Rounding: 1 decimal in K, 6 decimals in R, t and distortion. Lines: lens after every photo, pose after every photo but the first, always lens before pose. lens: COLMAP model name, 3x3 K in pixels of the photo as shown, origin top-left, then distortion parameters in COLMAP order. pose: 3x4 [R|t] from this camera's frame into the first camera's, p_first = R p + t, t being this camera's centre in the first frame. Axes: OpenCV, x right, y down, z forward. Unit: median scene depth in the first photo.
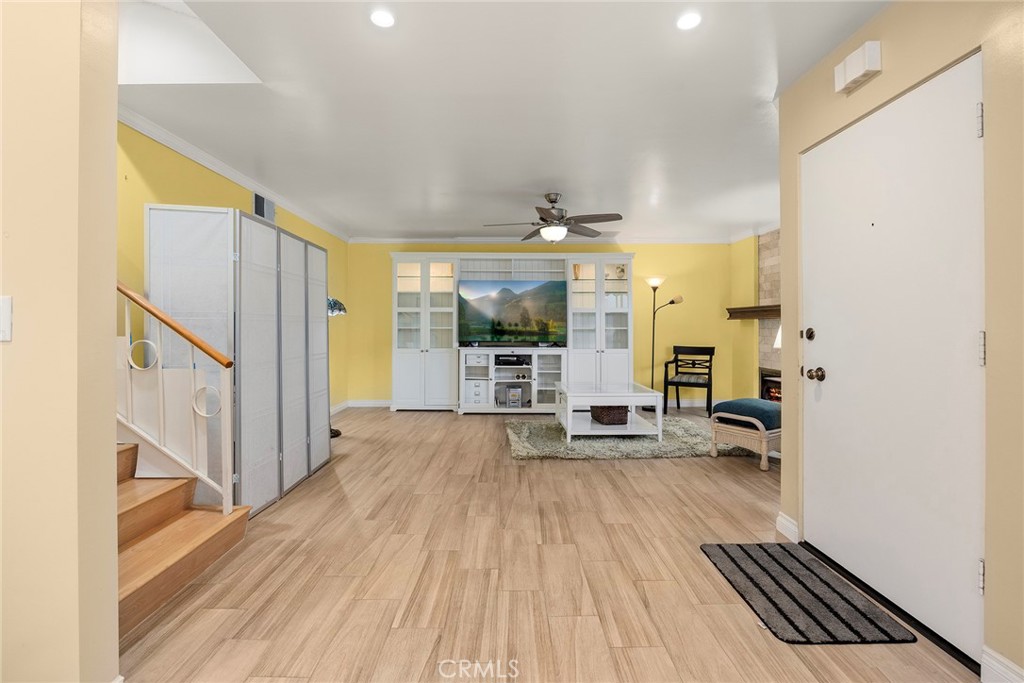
lens RADIAL K [[447.1, 0, 514.9], [0, 447.1, 334.0], [0, 0, 1]] dist [-0.015476, 0.000750]
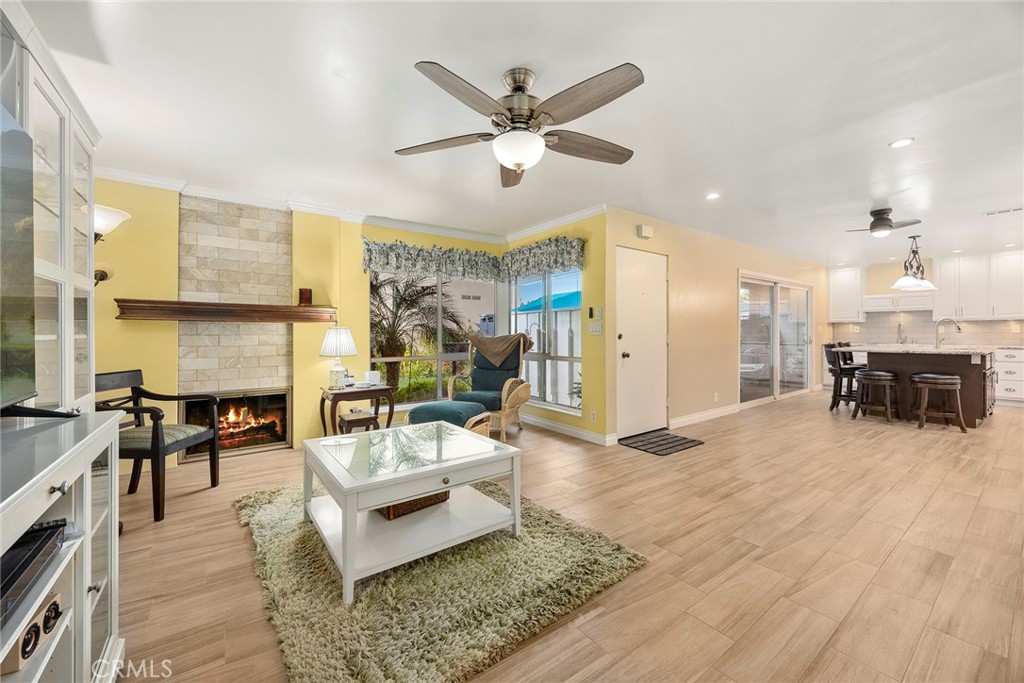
lens RADIAL K [[394.9, 0, 511.1], [0, 394.9, 333.3], [0, 0, 1]] dist [-0.003093, -0.000170]
pose [[-0.573217, 0.007461, 0.819370, -0.452759], [0.013773, 0.999905, 0.000530, -0.019330], [-0.819288, 0.011589, -0.573265, 2.037537]]
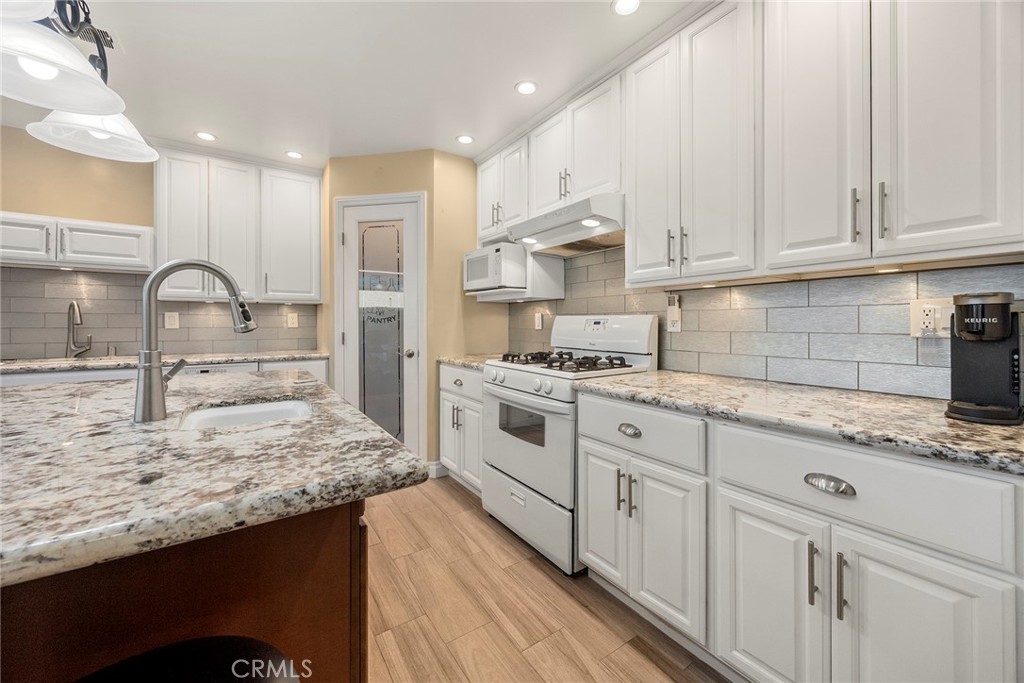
lens RADIAL K [[394.9, 0, 512.7], [0, 394.9, 325.3], [0, 0, 1]] dist [-0.003093, -0.000170]
pose [[-0.835519, 0.005741, -0.549431, -0.160707], [-0.002007, 0.999907, 0.013501, -0.006653], [0.549457, 0.012383, -0.835430, -0.202414]]
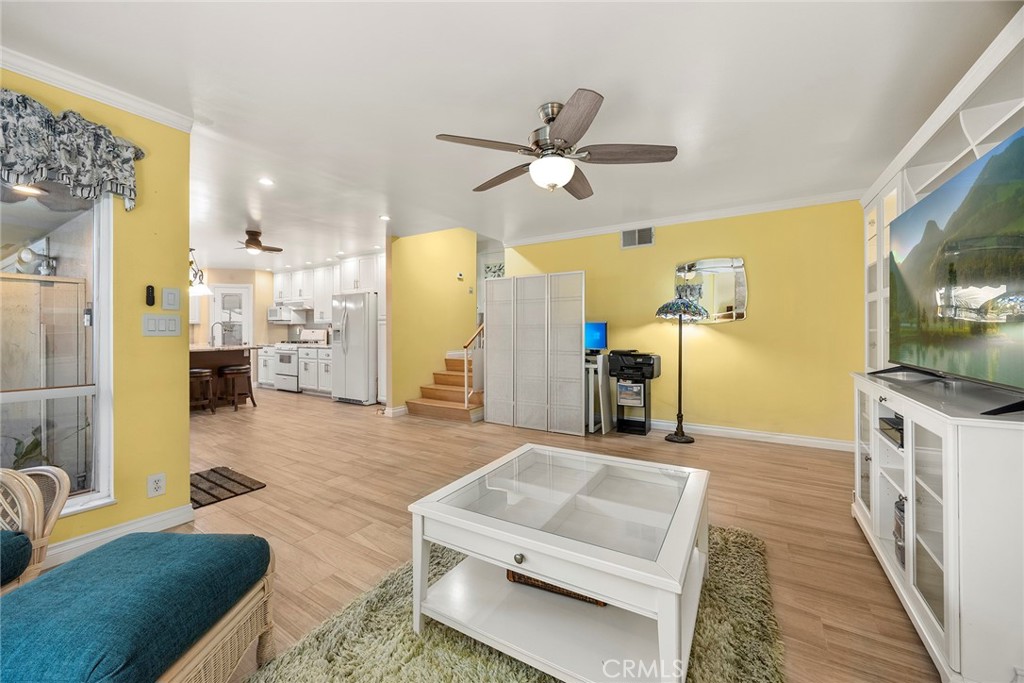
lens RADIAL K [[394.9, 0, 506.8], [0, 394.9, 333.8], [0, 0, 1]] dist [-0.003093, -0.000170]
pose [[-0.540210, 0.005635, -0.841512, 0.907090], [-0.006523, 0.999920, 0.010883, -0.028240], [0.841505, 0.011368, -0.540130, 1.985871]]
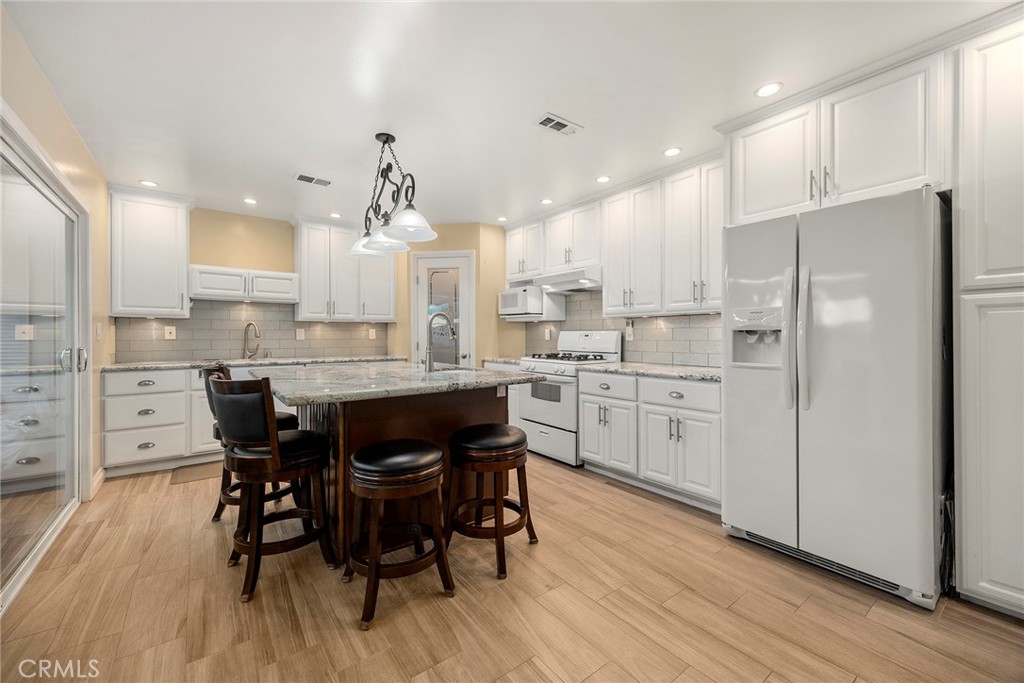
lens RADIAL K [[409.9, 0, 508.9], [0, 409.9, 336.9], [0, 0, 1]] dist [0.003436, 0.000081]
pose [[-0.807760, 0.006467, -0.589476, 0.337025], [-0.000876, 0.999926, 0.012171, -0.014410], [0.589510, 0.010348, -0.807694, 0.233659]]
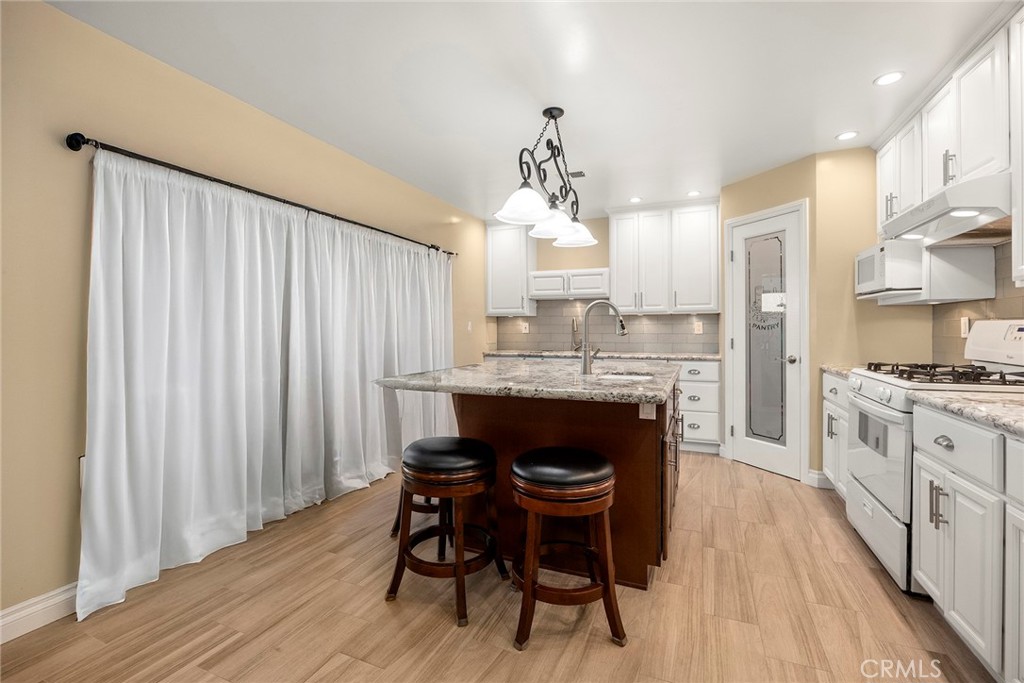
lens RADIAL K [[447.1, 0, 513.2], [0, 447.1, 332.2], [0, 0, 1]] dist [-0.015476, 0.000750]
pose [[-0.914729, 0.004984, 0.404037, -0.307172], [0.010076, 0.999894, 0.010477, -0.012123], [-0.403942, 0.013654, -0.914683, 0.191724]]
